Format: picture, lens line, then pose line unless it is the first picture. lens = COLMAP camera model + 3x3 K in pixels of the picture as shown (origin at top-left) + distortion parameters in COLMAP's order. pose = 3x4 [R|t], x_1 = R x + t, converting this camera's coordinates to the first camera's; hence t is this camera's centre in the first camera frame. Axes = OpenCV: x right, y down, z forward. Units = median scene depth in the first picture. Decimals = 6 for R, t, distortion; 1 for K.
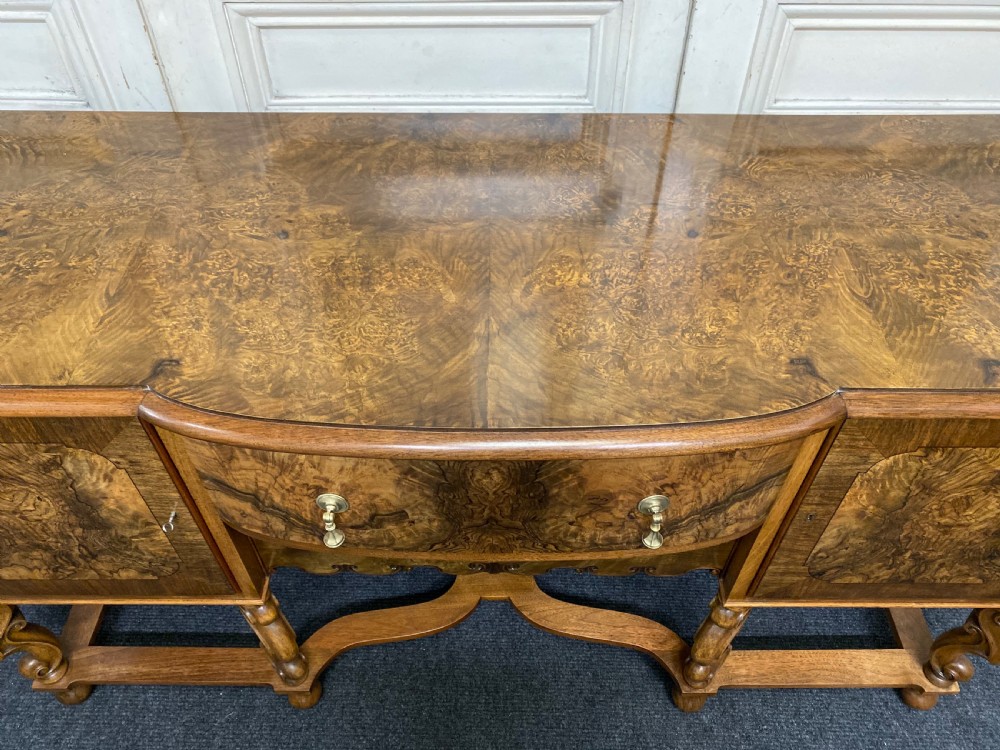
lens RADIAL K [[782.7, 0, 501.8], [0, 782.7, 376.8], [0, 0, 1]] dist [0.004913, -0.003649]
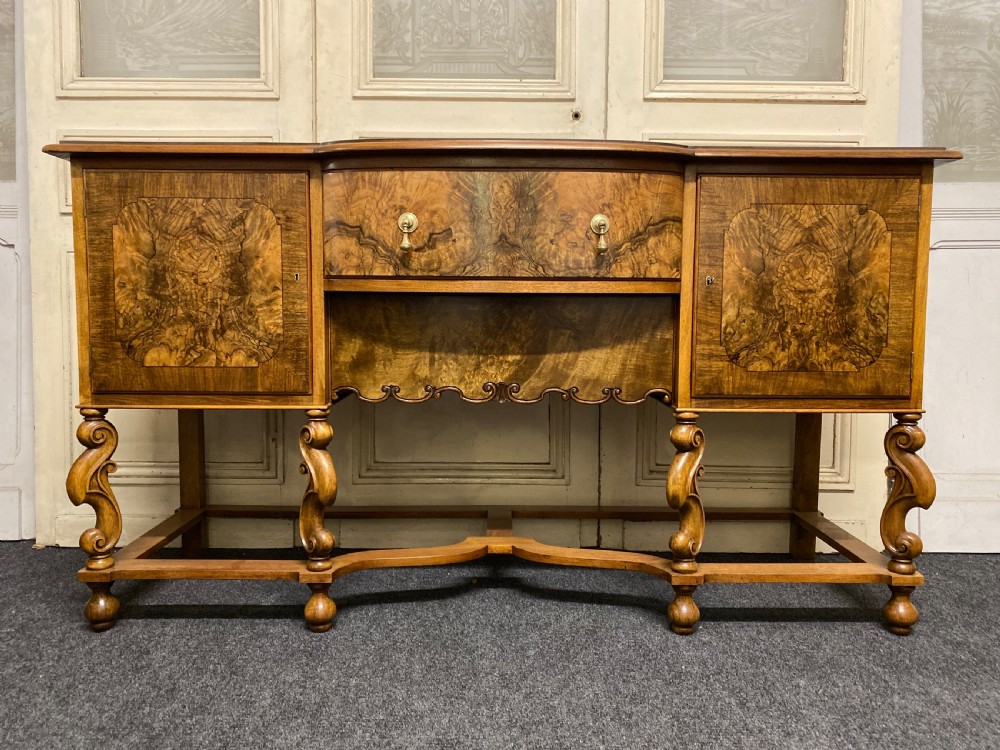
lens RADIAL K [[772.7, 0, 499.0], [0, 772.7, 367.5], [0, 0, 1]] dist [0.058484, -0.082847]
pose [[0.999976, 0.003080, 0.006272, -0.030400], [0.002111, 0.722504, -0.691364, 1.482318], [-0.006661, 0.691360, 0.722480, 0.019185]]
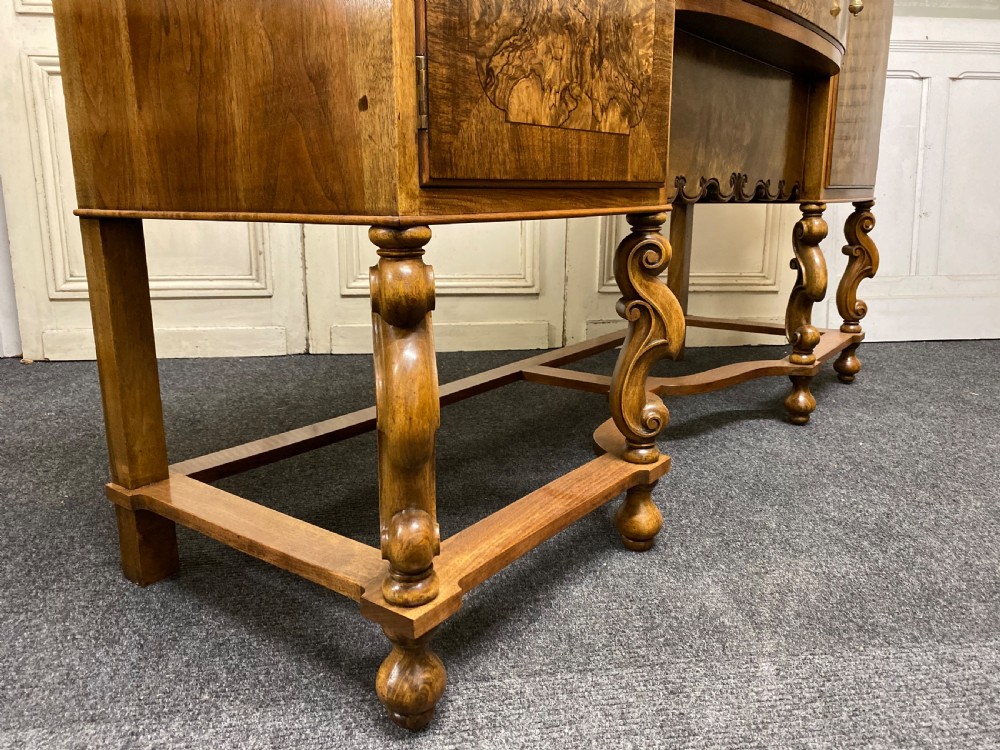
lens RADIAL K [[778.0, 0, 498.8], [0, 778.0, 369.6], [0, 0, 1]] dist [0.015695, -0.011798]
pose [[0.606271, -0.180312, 0.774547, -1.414995], [0.590243, 0.754746, -0.286306, 0.706044], [-0.532962, 0.630750, 0.564008, 0.969980]]
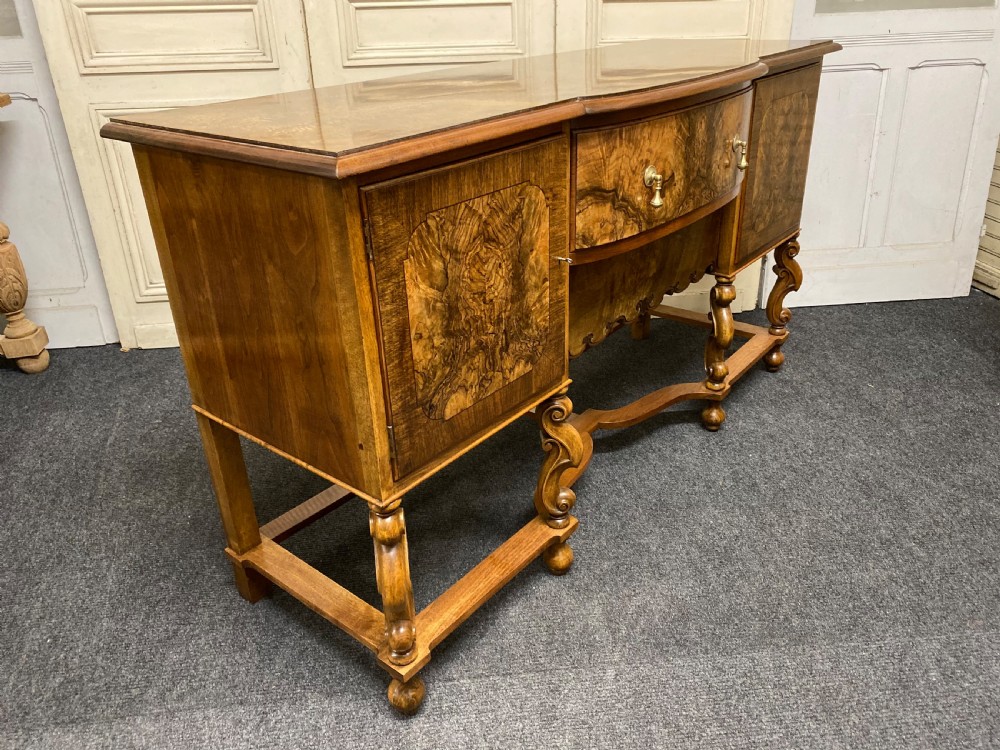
lens RADIAL K [[775.5, 0, 499.9], [0, 775.5, 370.4], [0, 0, 1]] dist [0.101421, -0.228175]
pose [[0.641584, -0.365374, 0.674442, -1.584164], [0.589024, 0.797903, -0.128069, 0.471612], [-0.491346, 0.479429, 0.727136, 0.189293]]
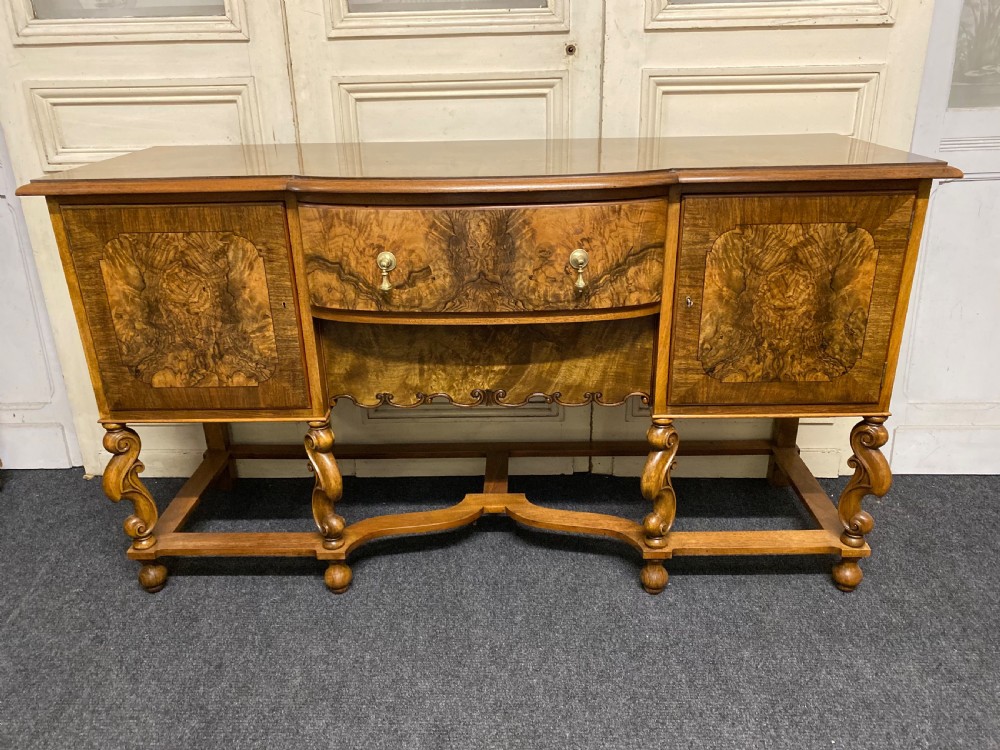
lens RADIAL K [[773.3, 0, 500.6], [0, 773.3, 370.0], [0, 0, 1]] dist [0.042231, -0.044249]
pose [[0.999408, -0.013996, -0.031417, 0.073655], [-0.000787, 0.903916, -0.427709, 1.048130], [0.034384, 0.427481, 0.903370, -0.376868]]
